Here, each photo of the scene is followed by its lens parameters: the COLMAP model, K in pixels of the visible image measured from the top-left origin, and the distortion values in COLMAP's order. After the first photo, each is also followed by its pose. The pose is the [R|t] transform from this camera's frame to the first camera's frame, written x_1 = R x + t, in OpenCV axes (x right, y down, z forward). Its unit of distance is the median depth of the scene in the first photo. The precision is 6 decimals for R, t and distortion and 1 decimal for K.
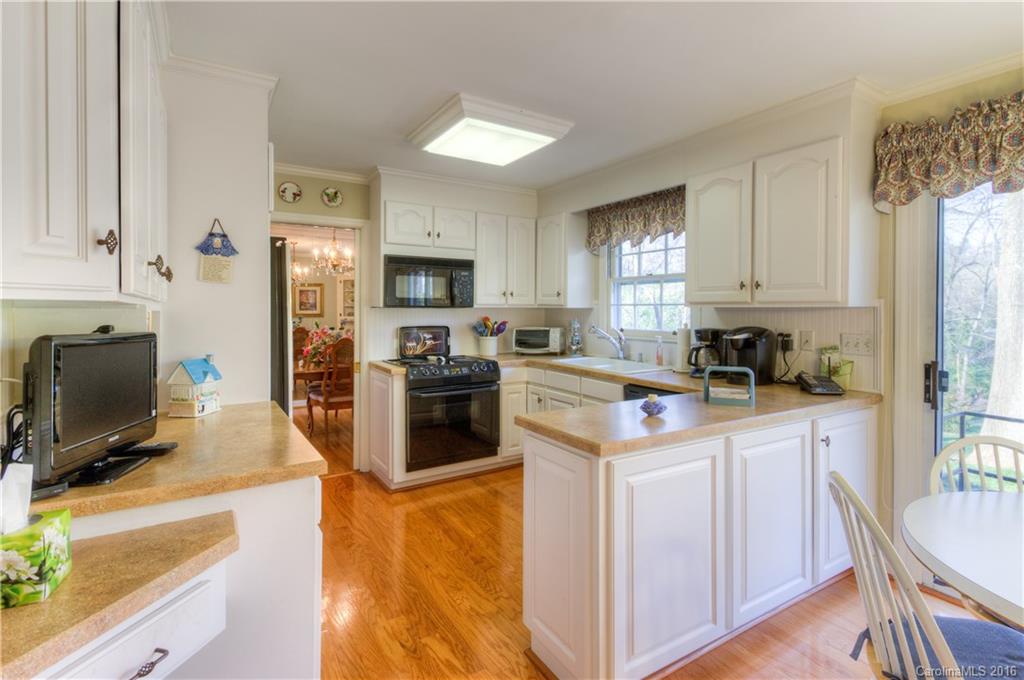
lens RADIAL K [[490.5, 0, 510.1], [0, 490.5, 315.1], [0, 0, 1]] dist [0.018227, -0.007699]
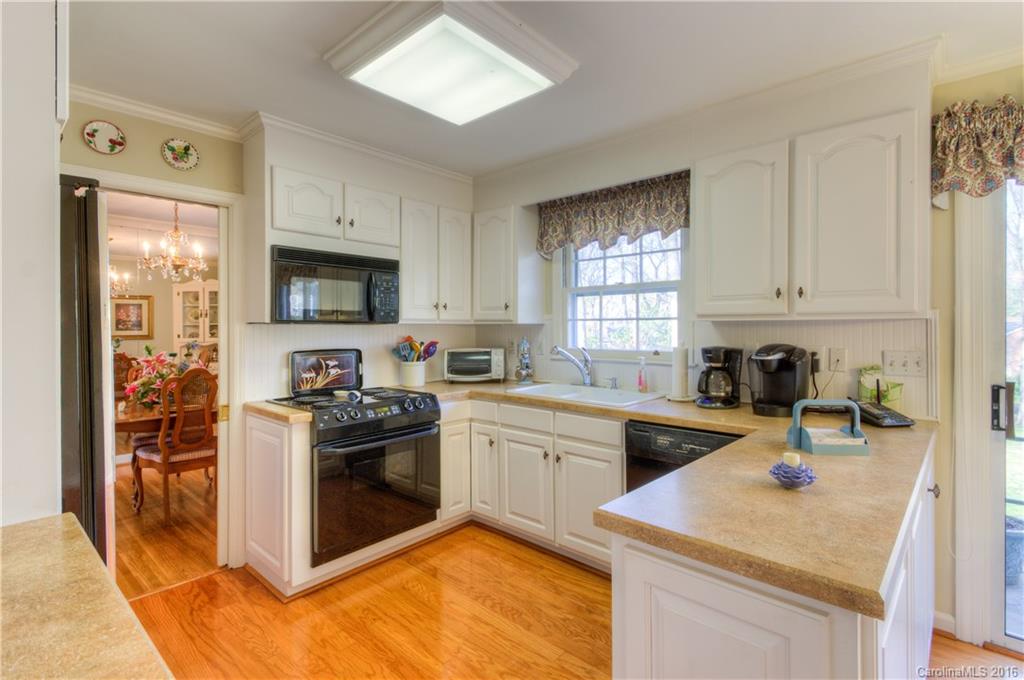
lens RADIAL K [[490.5, 0, 518.5], [0, 490.5, 330.5], [0, 0, 1]] dist [0.018227, -0.007699]
pose [[0.960389, -0.006163, 0.278596, -0.118899], [0.008550, 0.999936, -0.007352, 0.002394], [-0.278533, 0.009443, 0.960380, 0.254484]]
